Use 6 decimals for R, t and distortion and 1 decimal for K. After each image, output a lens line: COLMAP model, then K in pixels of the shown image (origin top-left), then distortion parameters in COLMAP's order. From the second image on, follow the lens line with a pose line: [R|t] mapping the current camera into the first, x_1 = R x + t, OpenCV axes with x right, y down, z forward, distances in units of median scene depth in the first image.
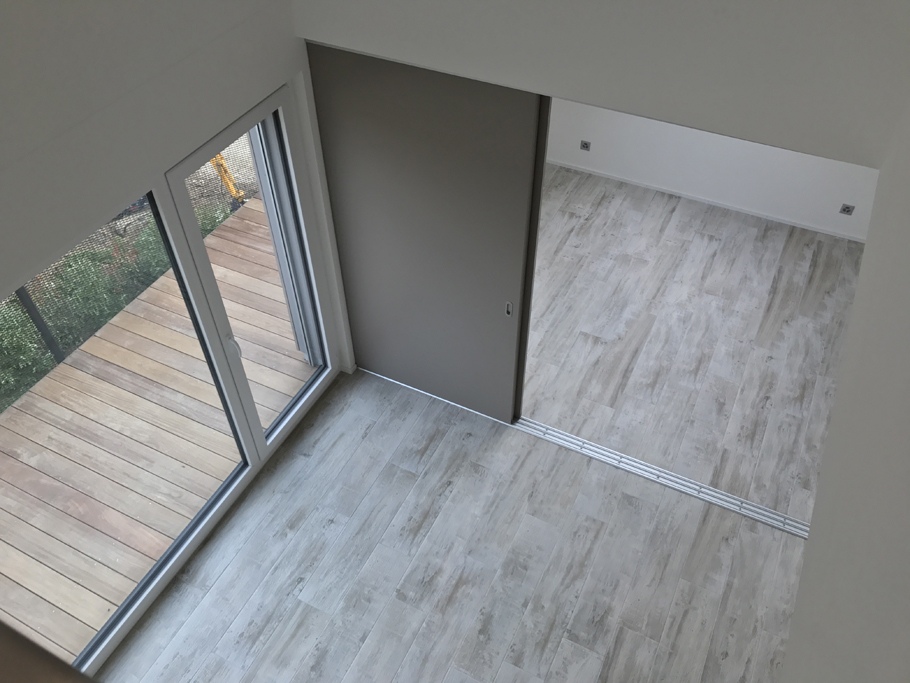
lens RADIAL K [[748.9, 0, 448.0], [0, 748.9, 338.8], [0, 0, 1]] dist [0.030546, -0.039304]
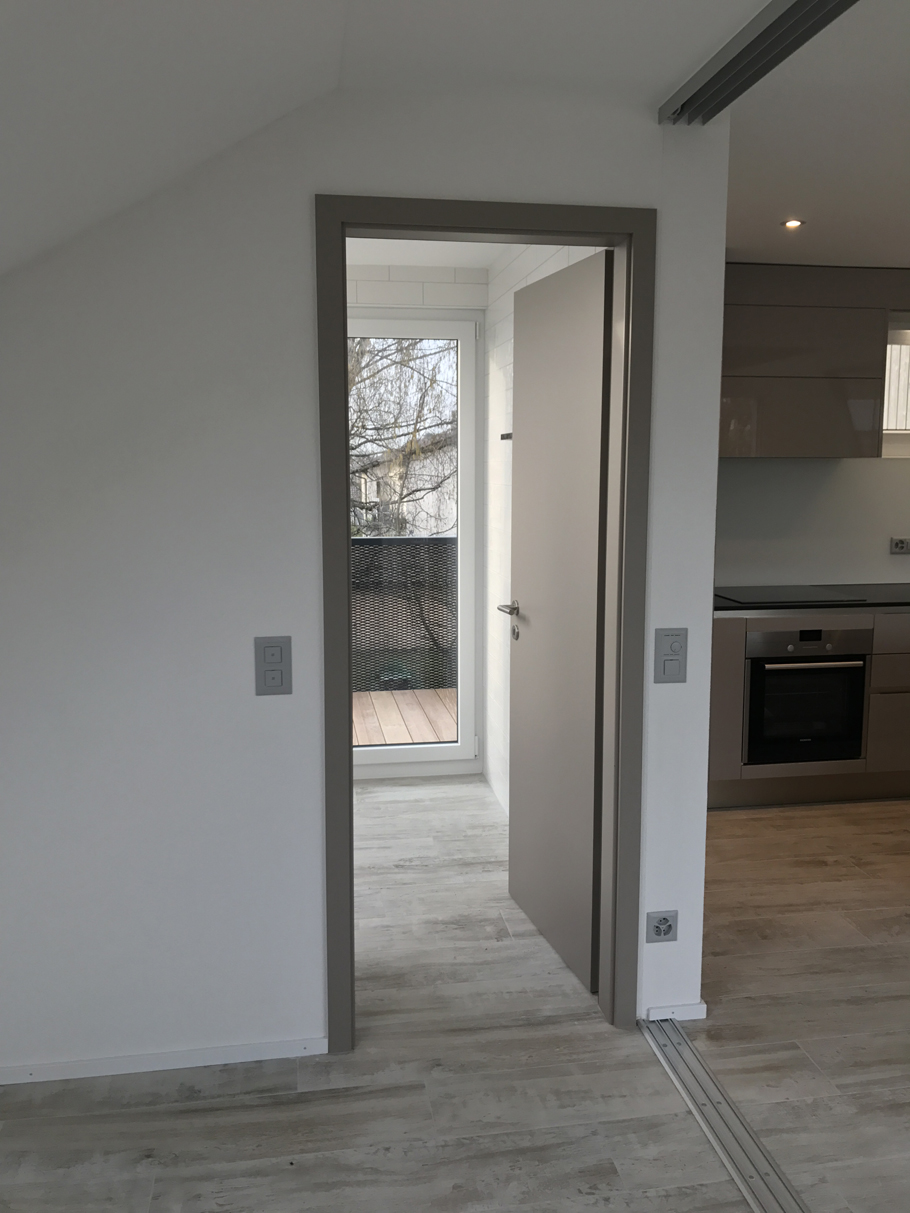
lens RADIAL K [[998.3, 0, 464.5], [0, 998.3, 595.5], [0, 0, 1]] dist [0.030546, -0.039304]
pose [[-0.594970, -0.091557, 0.798516, 0.144603], [0.580719, 0.637889, 0.505830, -0.234377], [-0.555677, 0.764667, -0.326356, 0.889330]]
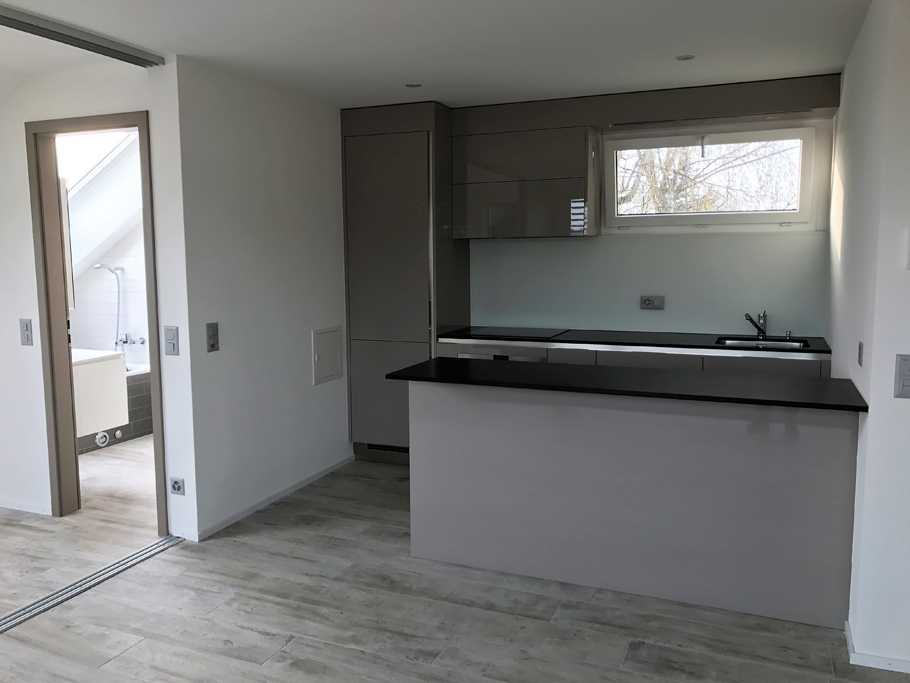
lens RADIAL K [[748.9, 0, 445.1], [0, 748.9, 337.3], [0, 0, 1]] dist [0.030546, -0.039304]
pose [[-0.069081, -0.099000, 0.992687, -0.264494], [0.720939, 0.682832, 0.118268, 0.216519], [-0.689546, 0.723837, 0.024202, 0.475359]]
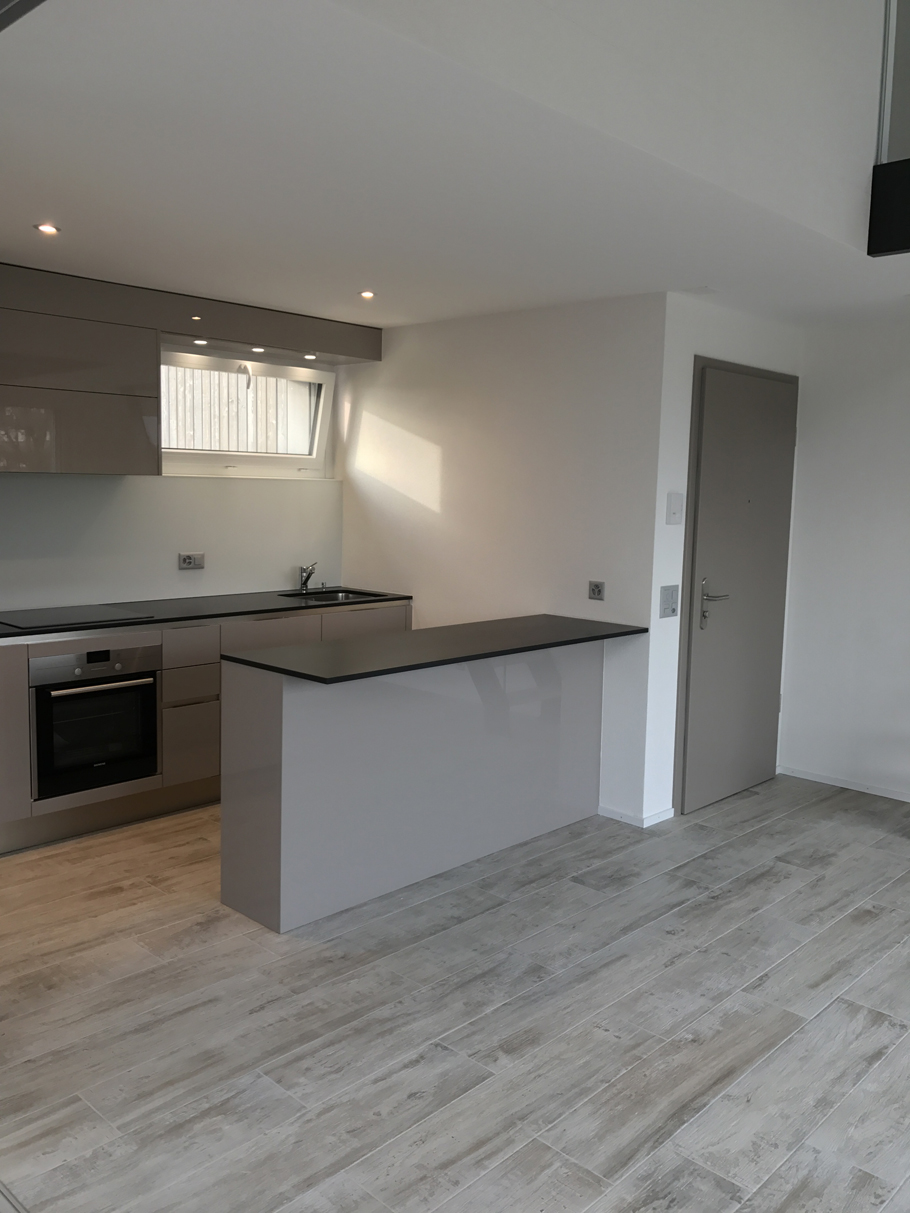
lens RADIAL K [[998.3, 0, 462.8], [0, 998.3, 595.8], [0, 0, 1]] dist [0.030546, -0.039304]
pose [[-0.959331, -0.038808, 0.279602, 0.128273], [0.195272, 0.624034, 0.756604, -0.209597], [-0.203843, 0.780433, -0.591077, 0.862358]]
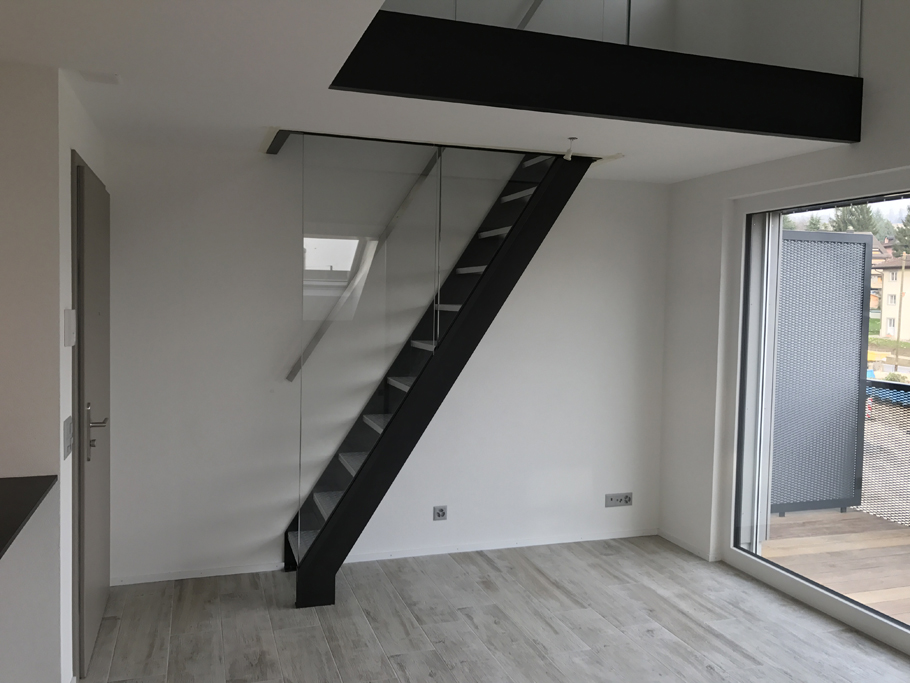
lens RADIAL K [[748.9, 0, 445.6], [0, 748.9, 339.8], [0, 0, 1]] dist [0.030546, -0.039304]
pose [[-0.701947, 0.041961, -0.710992, 0.404002], [-0.515357, 0.659113, 0.547701, 0.002623], [0.491606, 0.750872, -0.441038, 0.631955]]
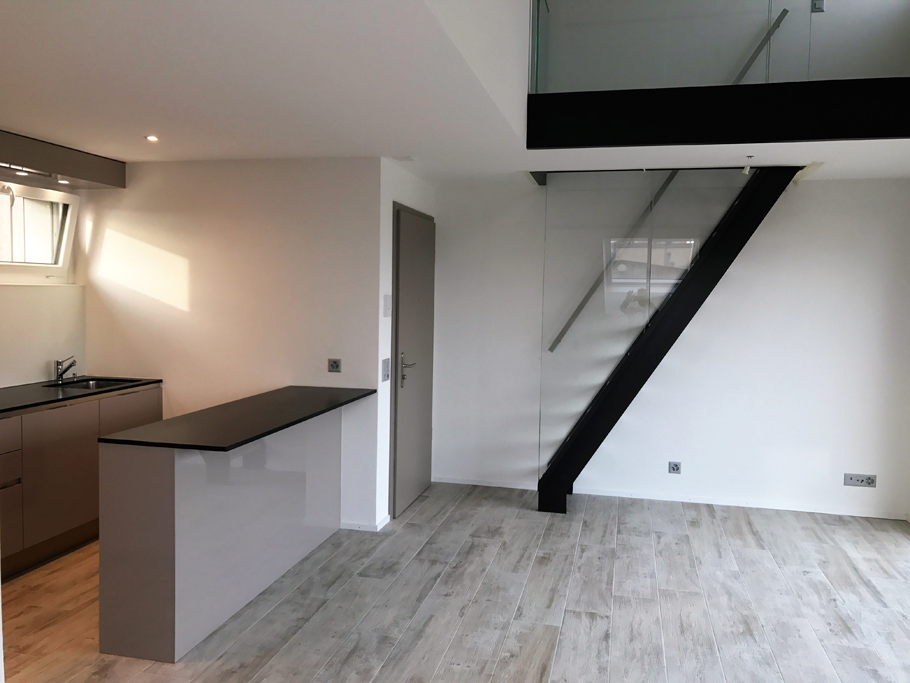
lens RADIAL K [[748.9, 0, 448.1], [0, 748.9, 338.9], [0, 0, 1]] dist [0.030546, -0.039304]
pose [[-0.972101, 0.012783, -0.234214, 0.349978], [-0.169927, 0.649929, 0.740754, -0.246636], [0.161691, 0.759887, -0.629625, 0.888464]]
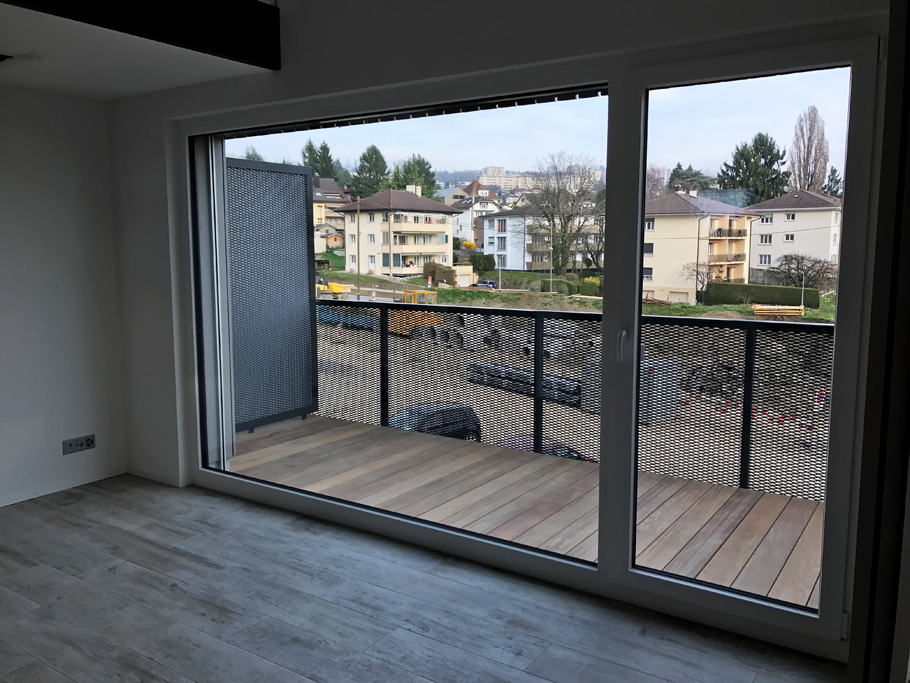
lens RADIAL K [[748.9, 0, 449.1], [0, 748.9, 333.9], [0, 0, 1]] dist [0.030546, -0.039304]
pose [[-0.117809, 0.132170, -0.984201, 0.378322], [-0.709341, 0.682398, 0.176548, -0.006219], [0.694951, 0.718933, 0.013361, 0.670332]]
